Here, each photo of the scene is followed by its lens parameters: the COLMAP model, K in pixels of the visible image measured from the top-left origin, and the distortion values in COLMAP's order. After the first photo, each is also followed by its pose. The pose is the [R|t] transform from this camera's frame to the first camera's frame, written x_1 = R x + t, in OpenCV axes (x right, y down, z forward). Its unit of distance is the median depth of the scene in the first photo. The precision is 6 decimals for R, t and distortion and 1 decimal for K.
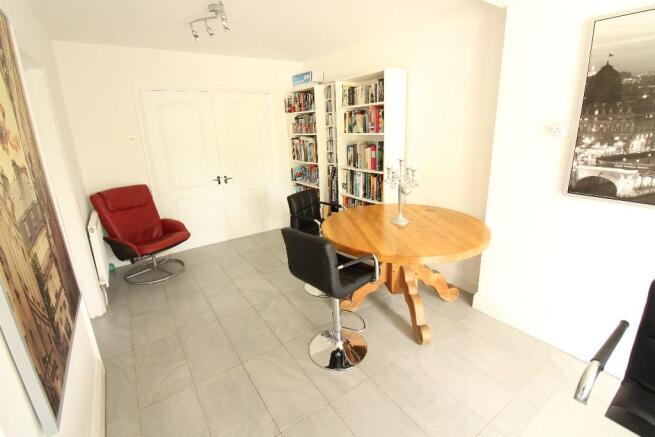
lens RADIAL K [[303.1, 0, 332.0], [0, 303.1, 207.7], [0, 0, 1]] dist [-0.001812, -0.012147]
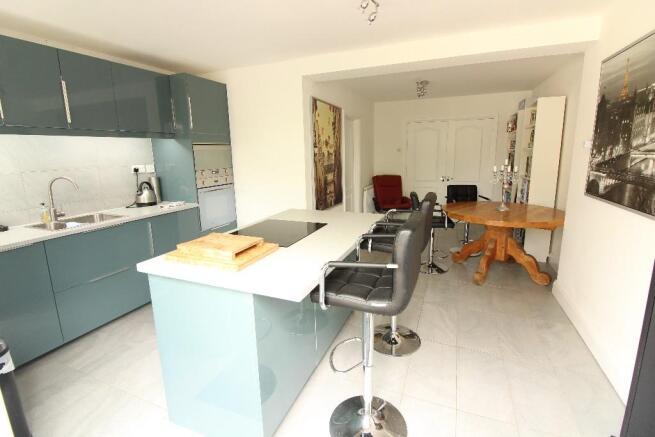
lens RADIAL K [[303.1, 0, 332.0], [0, 303.1, 207.7], [0, 0, 1]] dist [-0.001812, -0.012147]
pose [[0.544651, 0.172517, -0.820727, 0.665794], [-0.220460, 0.973649, 0.058360, 0.092931], [0.809168, 0.149152, 0.568331, -0.308414]]
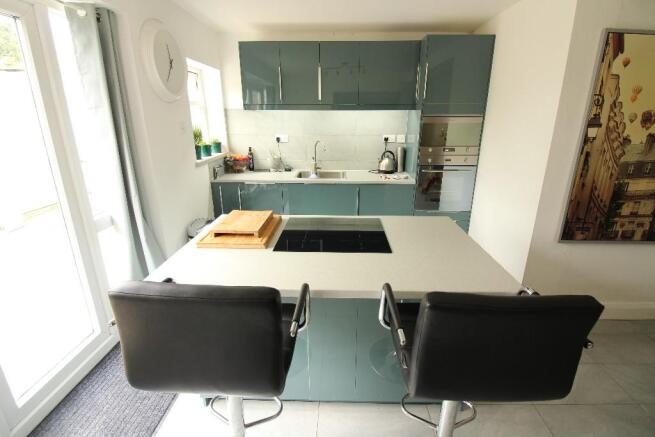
lens RADIAL K [[303.1, 0, 332.0], [0, 303.1, 207.7], [0, 0, 1]] dist [-0.001812, -0.012147]
pose [[-0.591787, 0.263058, -0.761963, 0.500854], [-0.197882, 0.868922, 0.453672, -0.061720], [0.781428, 0.419256, -0.462162, 0.147771]]
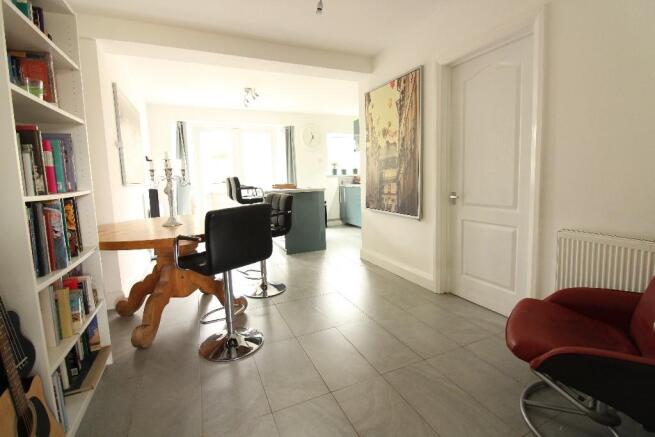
lens RADIAL K [[303.1, 0, 332.0], [0, 303.1, 207.7], [0, 0, 1]] dist [-0.001812, -0.012147]
pose [[-0.981090, 0.043613, 0.188573, -0.323734], [0.109000, 0.929594, 0.352098, -0.204556], [-0.159940, 0.365995, -0.916770, 1.262610]]
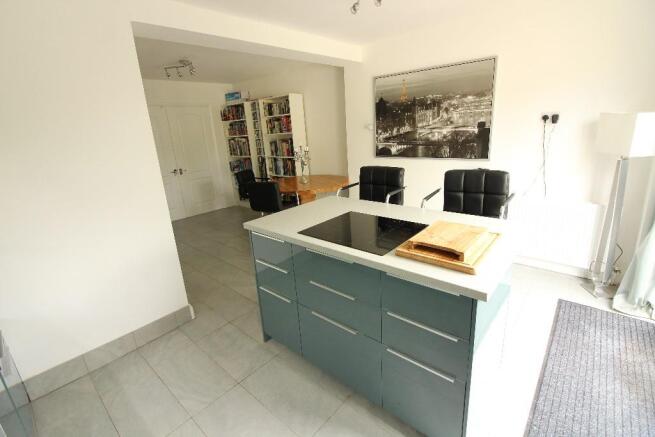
lens RADIAL K [[303.1, 0, 332.0], [0, 303.1, 207.7], [0, 0, 1]] dist [-0.001812, -0.012147]
pose [[0.970048, -0.087584, 0.226574, -0.021903], [0.090623, 0.995881, -0.003024, 0.155287], [-0.225376, 0.023467, 0.973989, -0.537854]]
